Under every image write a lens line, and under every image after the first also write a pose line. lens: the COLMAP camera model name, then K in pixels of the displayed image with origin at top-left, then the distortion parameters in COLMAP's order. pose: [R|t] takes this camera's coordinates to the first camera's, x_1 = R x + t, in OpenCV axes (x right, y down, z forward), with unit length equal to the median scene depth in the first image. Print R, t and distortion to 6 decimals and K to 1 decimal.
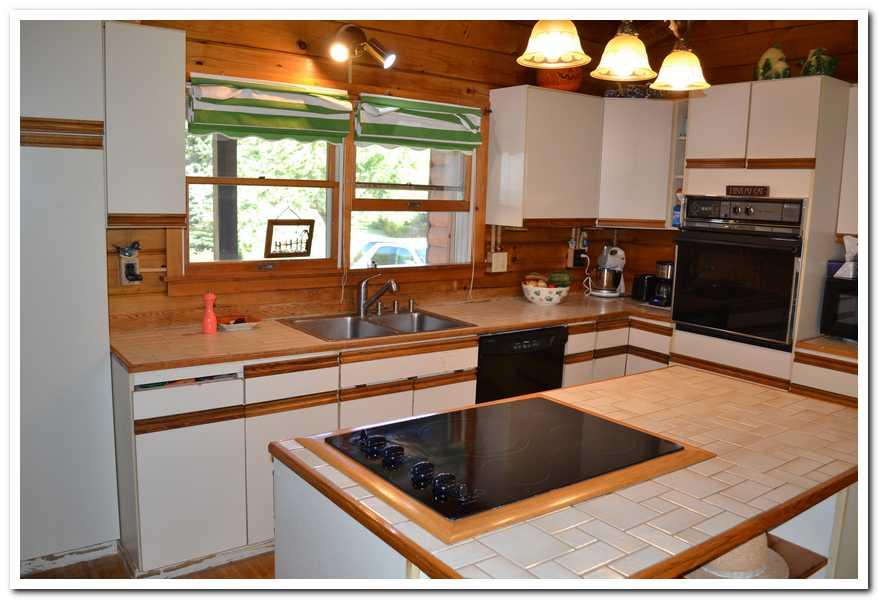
lens RADIAL K [[721.0, 0, 437.2], [0, 721.0, 299.7], [0, 0, 1]] dist [-0.083573, 0.007596]
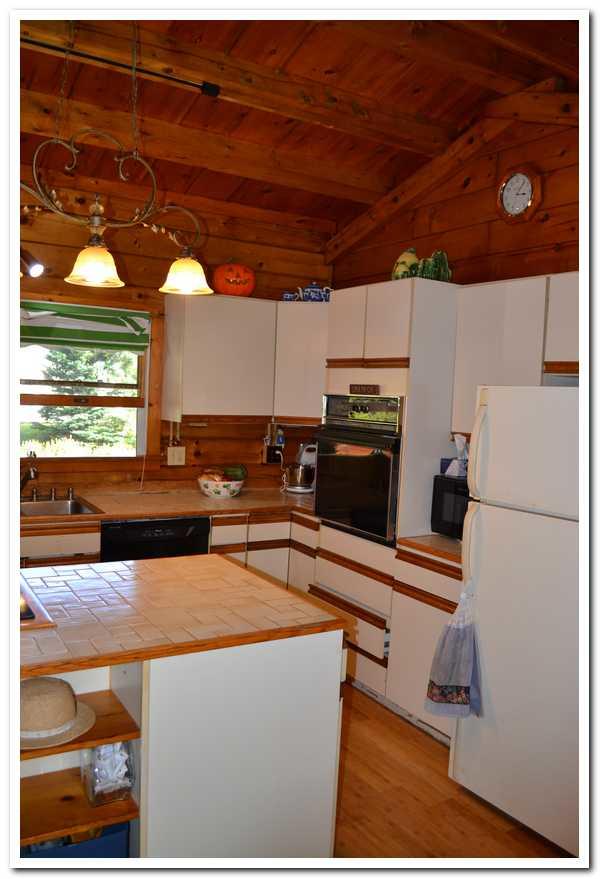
lens RADIAL K [[721.0, 0, 309.3], [0, 721.0, 448.0], [0, 0, 1]] dist [-0.083573, 0.007596]
pose [[0.996363, 0.021796, -0.082370, 0.443679], [-0.027692, 0.997083, -0.071128, 0.007011], [0.080579, 0.073151, 0.994060, -0.037847]]
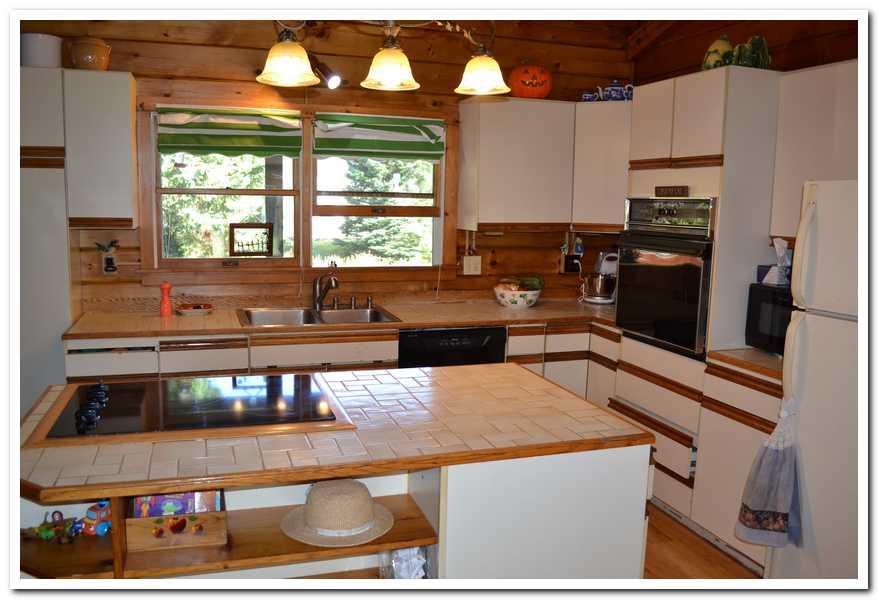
lens RADIAL K [[721.0, 0, 428.1], [0, 721.0, 305.0], [0, 0, 1]] dist [-0.083573, 0.007596]
pose [[0.947898, 0.033304, -0.316829, 0.433510], [-0.036718, 0.999314, -0.004809, 0.015510], [0.316451, 0.016192, 0.948471, -0.012047]]
